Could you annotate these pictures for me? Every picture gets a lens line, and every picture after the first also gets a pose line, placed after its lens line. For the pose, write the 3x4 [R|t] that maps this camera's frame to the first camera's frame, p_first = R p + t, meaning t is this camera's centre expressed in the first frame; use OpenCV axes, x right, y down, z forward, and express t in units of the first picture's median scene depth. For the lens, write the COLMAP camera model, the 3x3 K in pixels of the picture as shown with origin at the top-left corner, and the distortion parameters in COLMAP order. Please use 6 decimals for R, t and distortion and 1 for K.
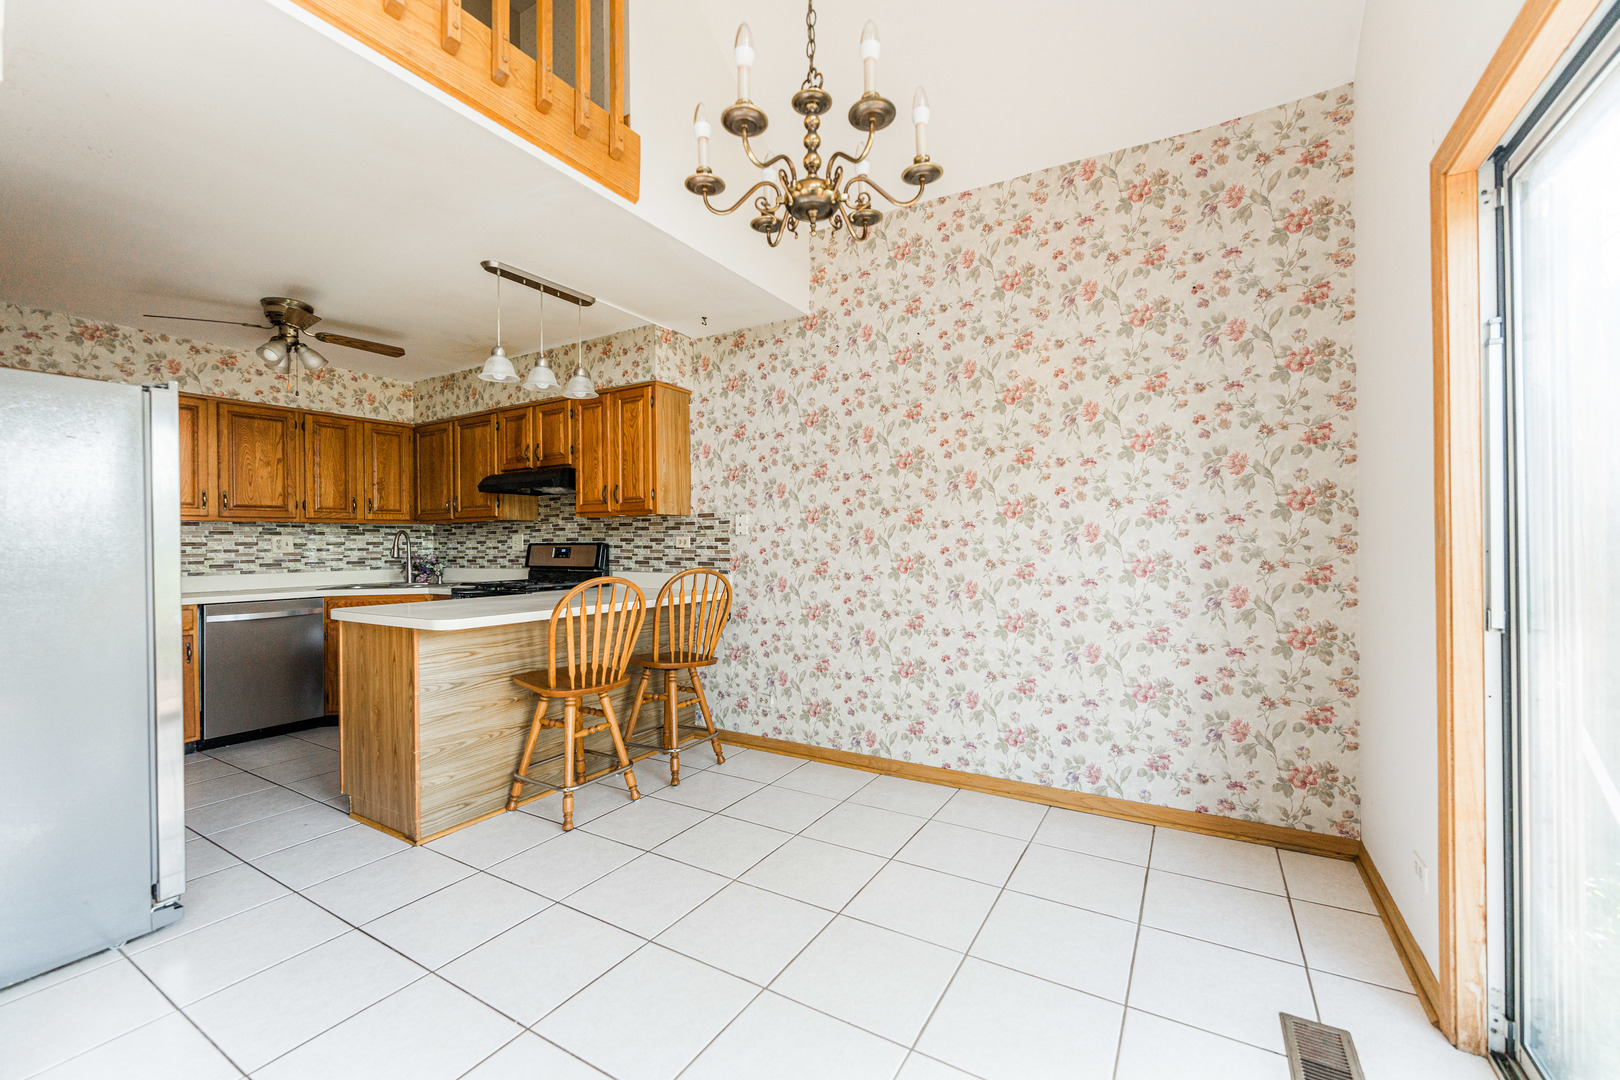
lens RADIAL K [[668.4, 0, 798.2], [0, 668.4, 542.6], [0, 0, 1]] dist [-0.002091, 0.000260]
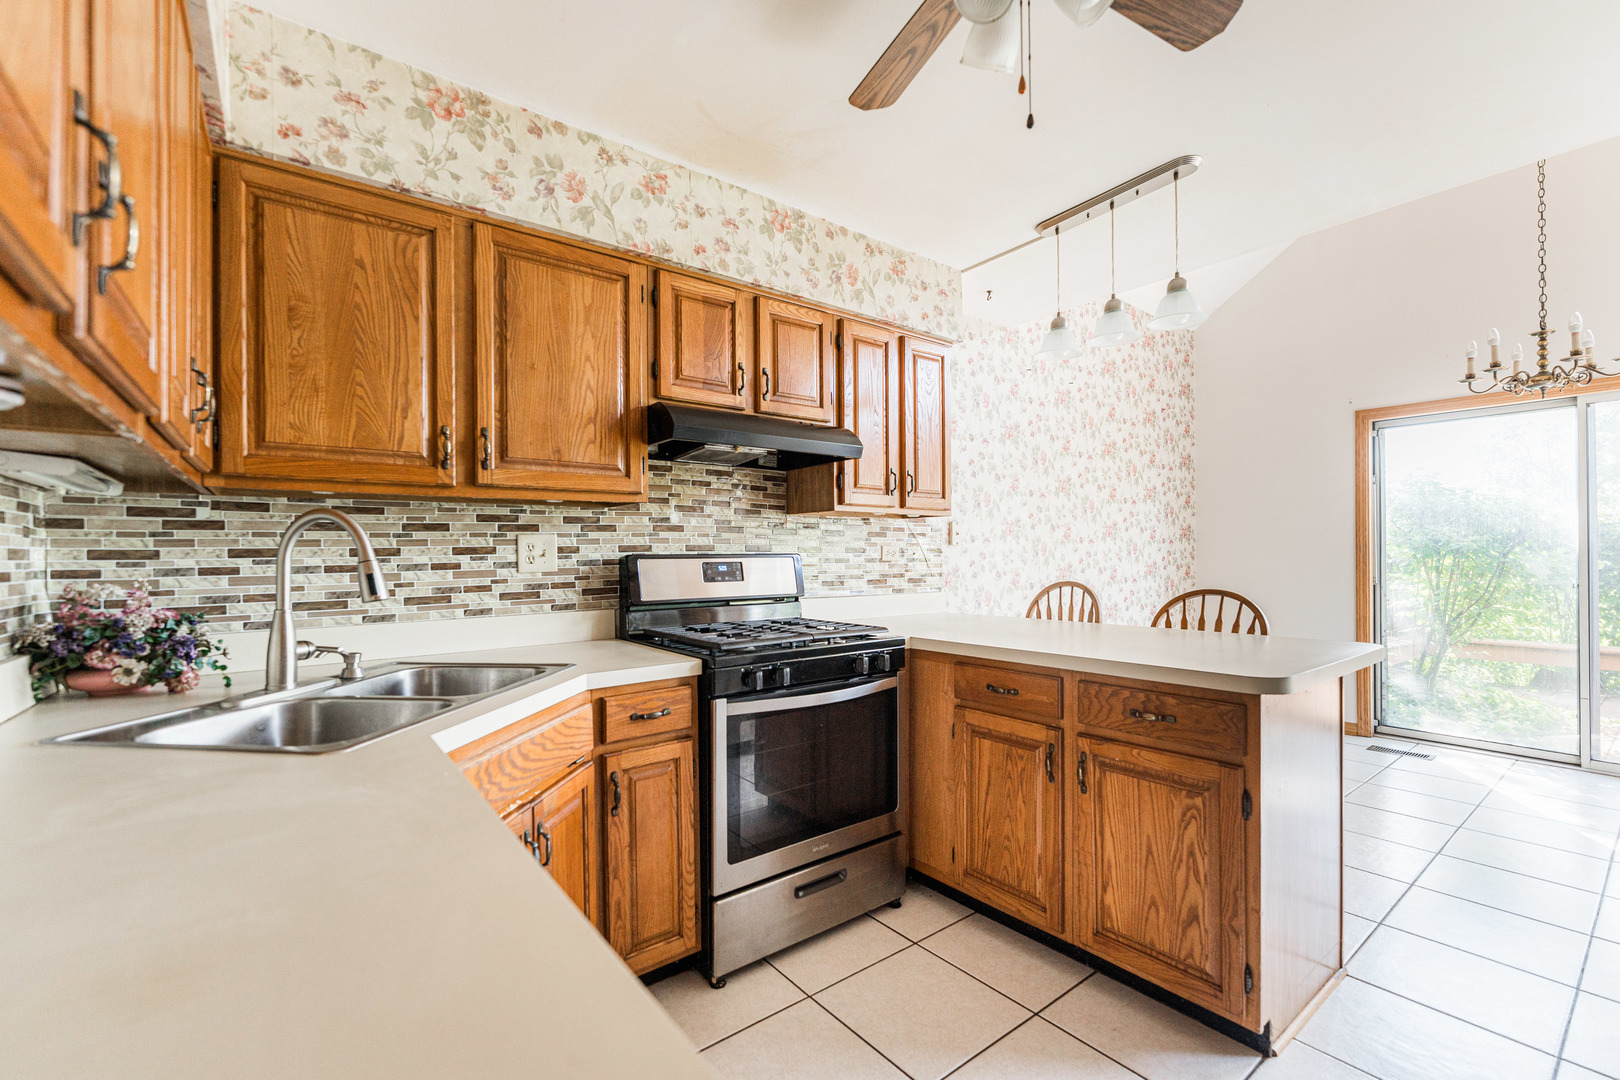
lens RADIAL K [[682.1, 0, 802.0], [0, 682.1, 556.8], [0, 0, 1]] dist [-0.007422, 0.000904]
pose [[0.359641, 0.003937, 0.933082, -0.838634], [0.006839, 0.999953, -0.006855, 0.007078], [-0.933066, 0.008847, 0.359598, 0.732697]]
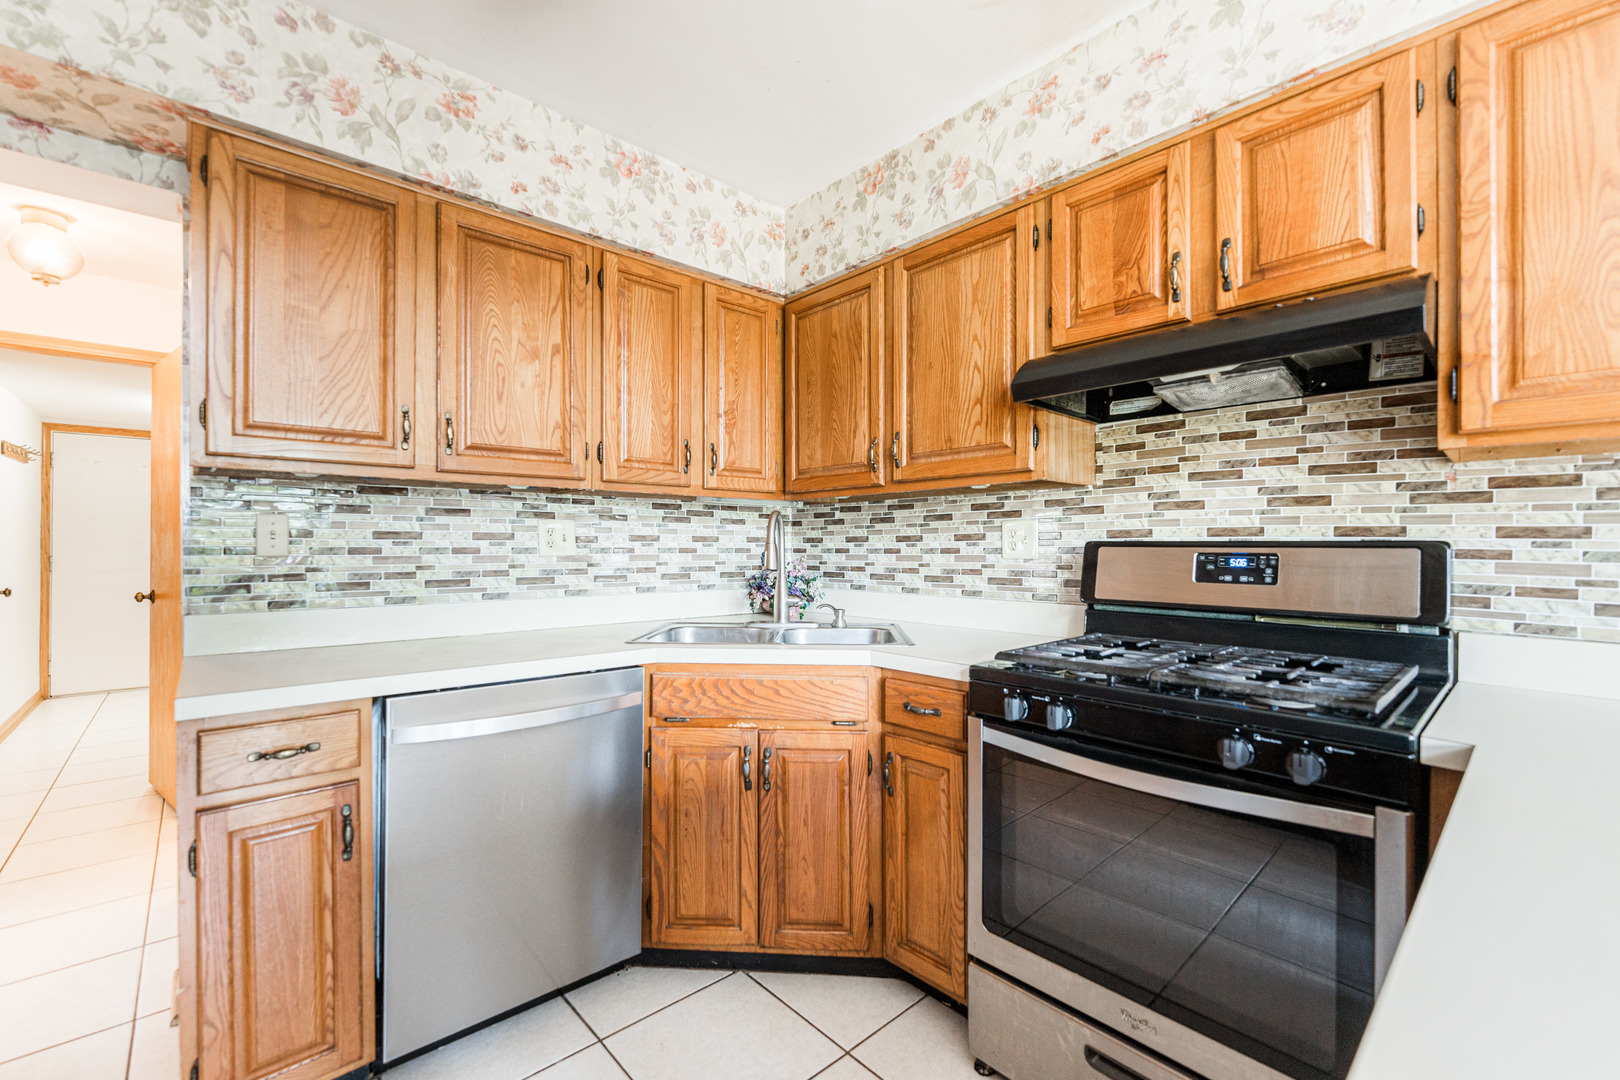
lens RADIAL K [[682.1, 0, 793.4], [0, 682.1, 544.0], [0, 0, 1]] dist [-0.007422, 0.000904]
pose [[0.955559, 0.010859, -0.294601, -0.465061], [-0.011239, 0.999937, 0.000403, 0.004662], [0.294587, 0.002926, 0.955620, 0.581118]]
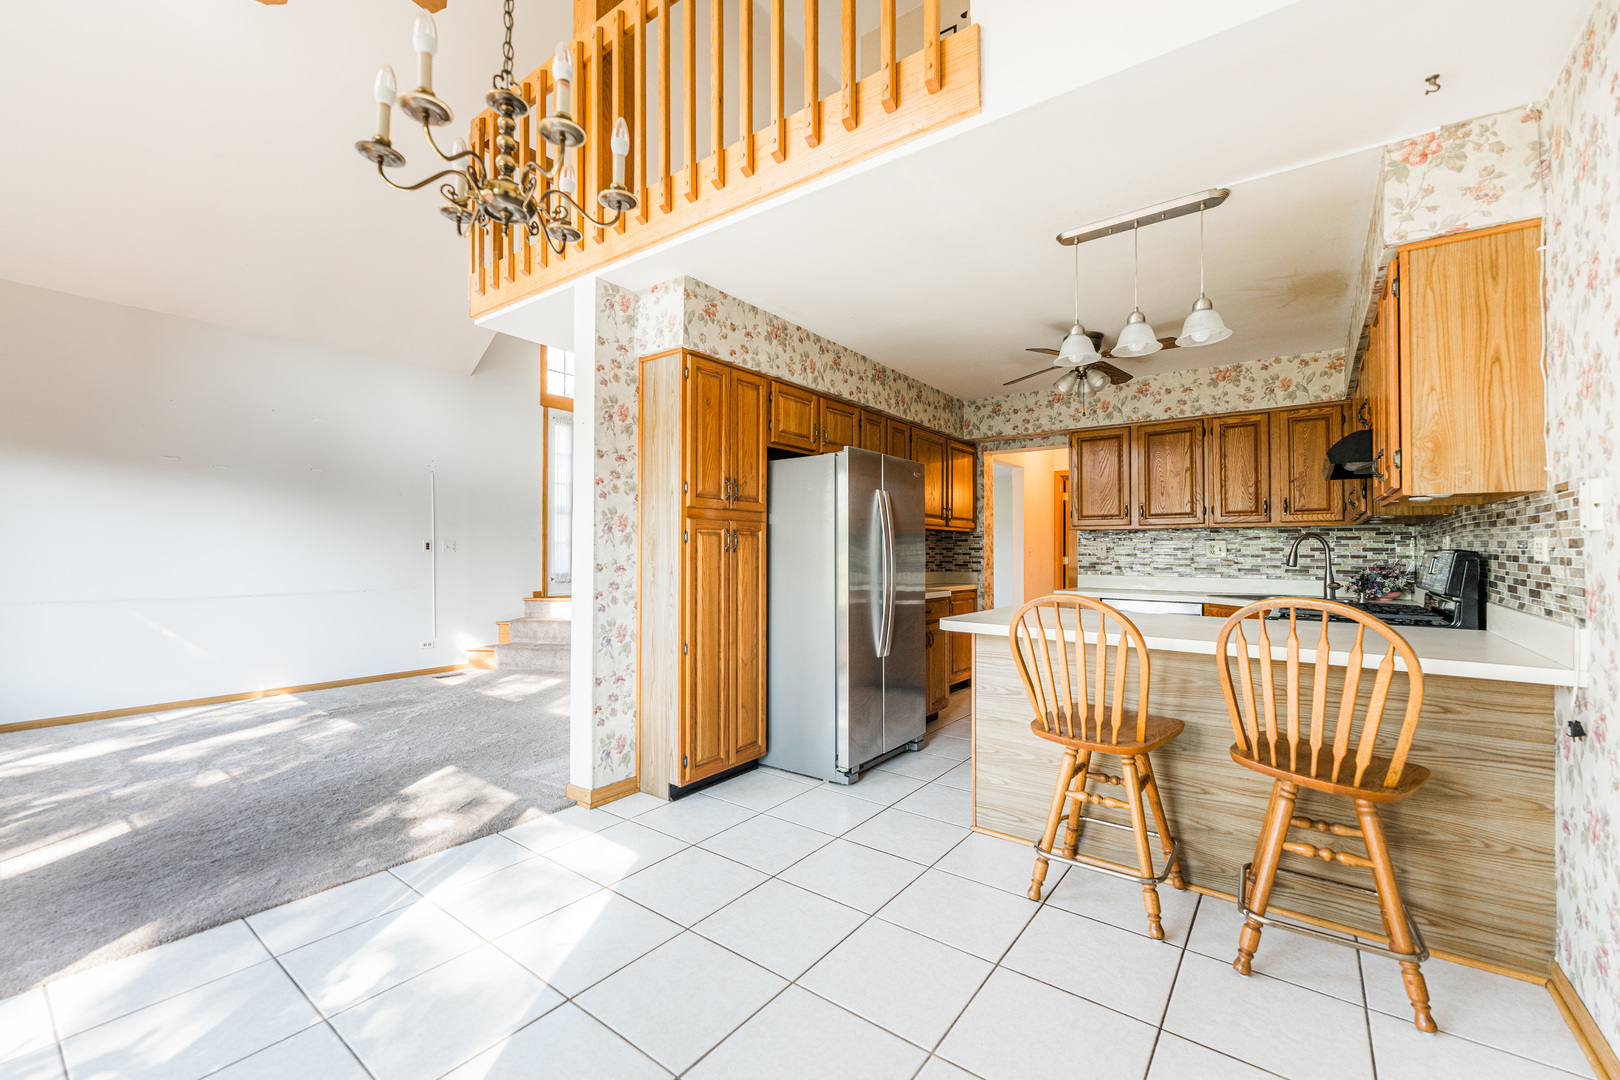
lens RADIAL K [[682.1, 0, 825.0], [0, 682.1, 543.0], [0, 0, 1]] dist [-0.007422, 0.000904]
pose [[-0.099257, -0.003809, -0.995055, 0.319285], [-0.004029, 0.999986, -0.003426, -0.001627], [0.995054, 0.003669, -0.099271, 0.513124]]
